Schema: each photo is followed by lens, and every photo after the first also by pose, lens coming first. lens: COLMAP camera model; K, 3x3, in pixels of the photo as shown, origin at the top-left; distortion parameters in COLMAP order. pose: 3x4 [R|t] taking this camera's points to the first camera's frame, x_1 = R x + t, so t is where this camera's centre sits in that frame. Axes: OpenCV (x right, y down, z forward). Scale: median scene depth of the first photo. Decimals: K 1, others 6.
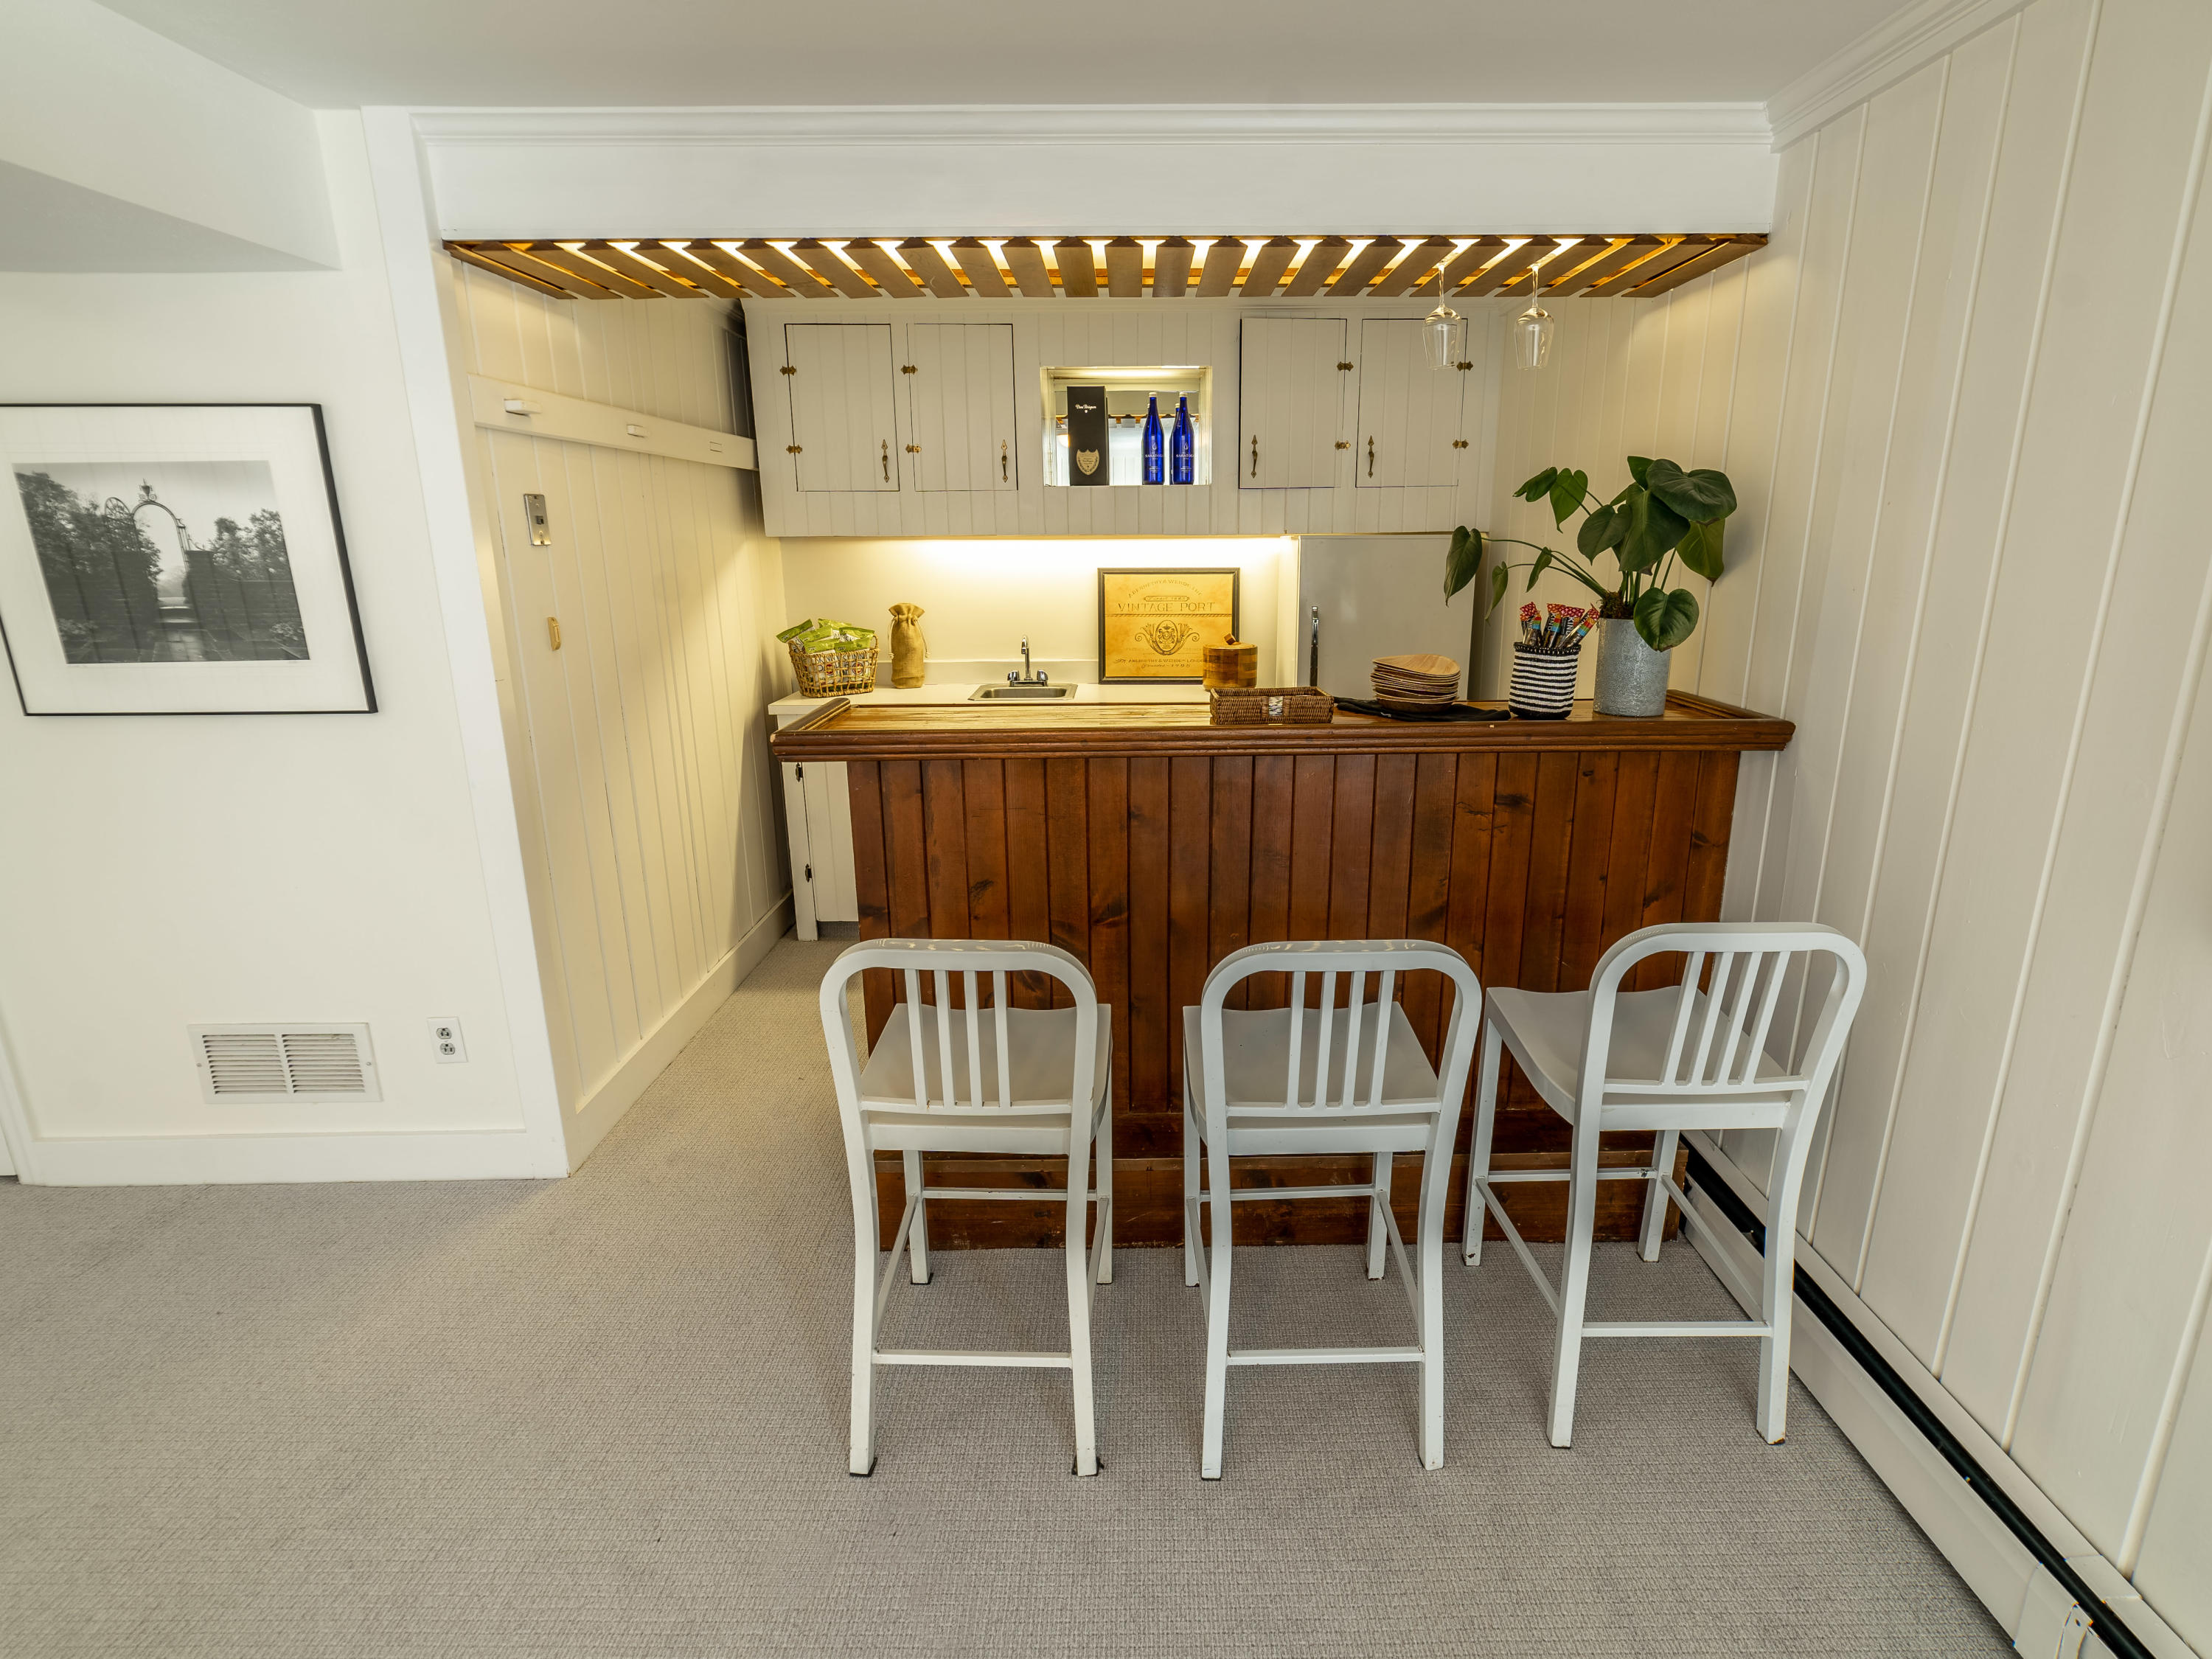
lens RADIAL K [[954.2, 0, 1237.6], [0, 954.2, 777.4], [0, 0, 1]] dist [-0.002829, 0.000219]
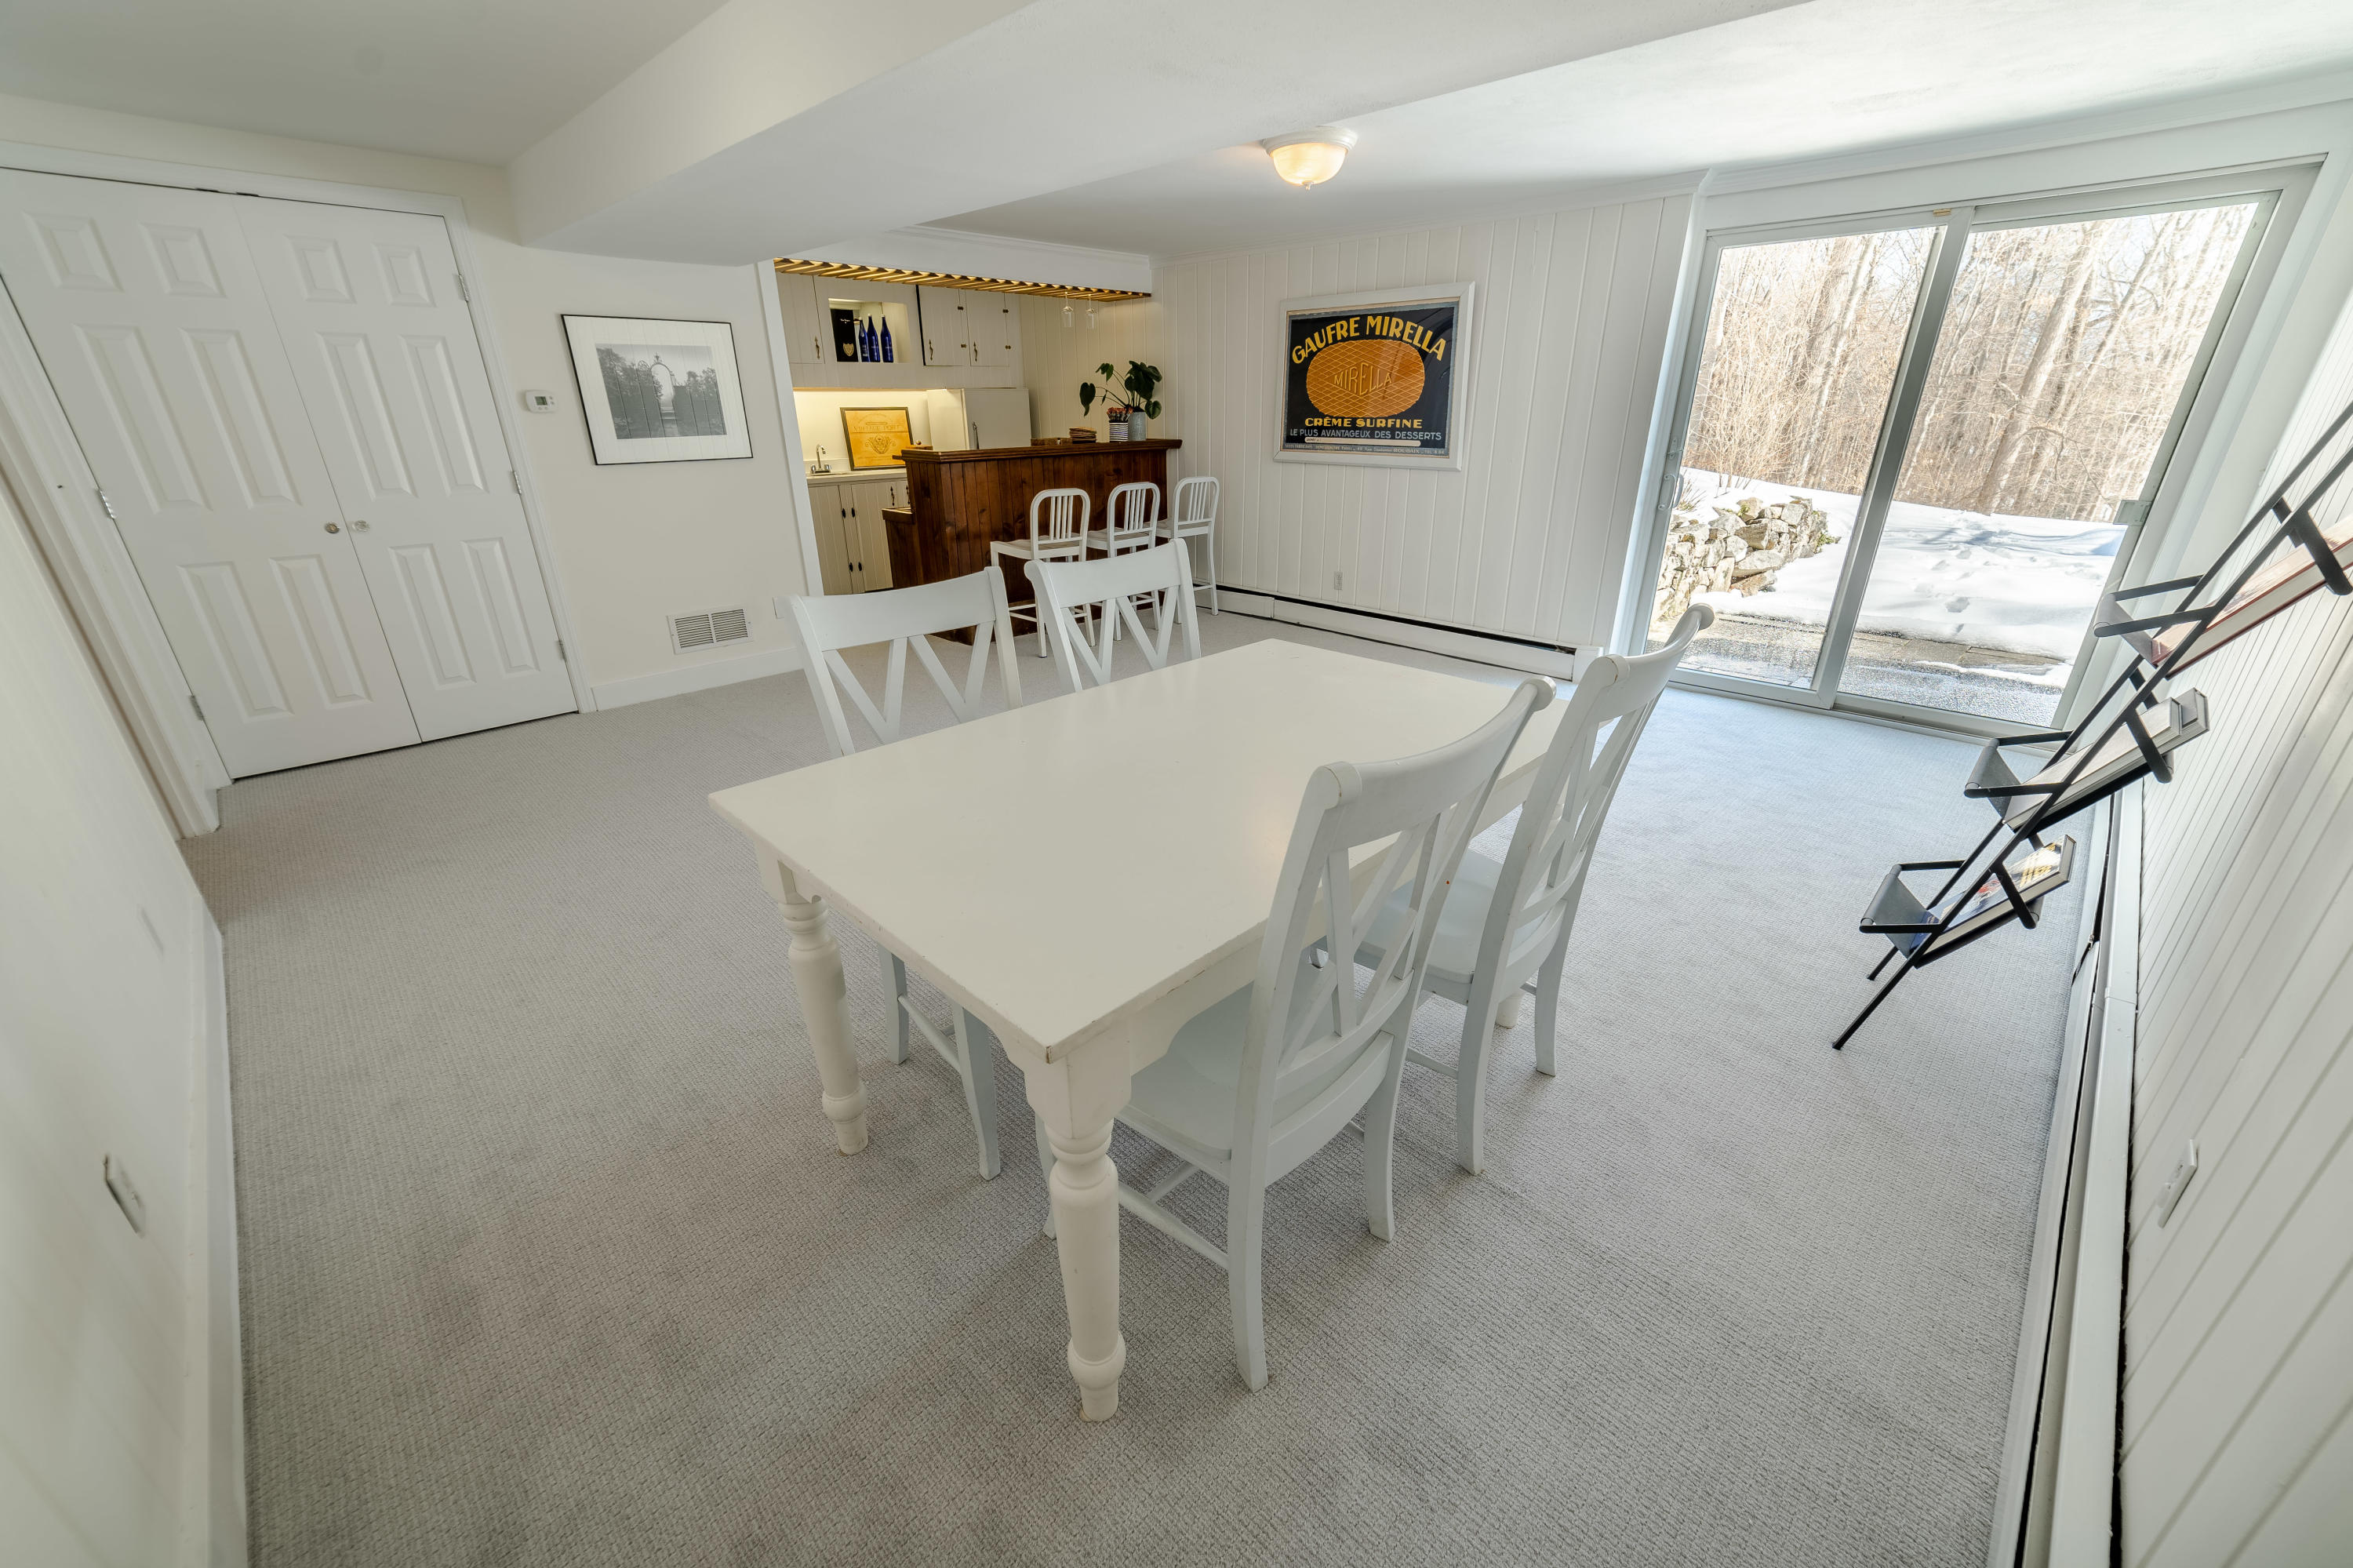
lens RADIAL K [[904.1, 0, 1176.5], [0, 904.1, 784.0], [0, 0, 1]] dist [-0.000058, -0.000020]
pose [[0.713527, -0.275007, 0.644399, -1.898246], [0.182714, 0.960958, 0.207788, 0.458592], [-0.676383, -0.030522, 0.735917, -1.474883]]
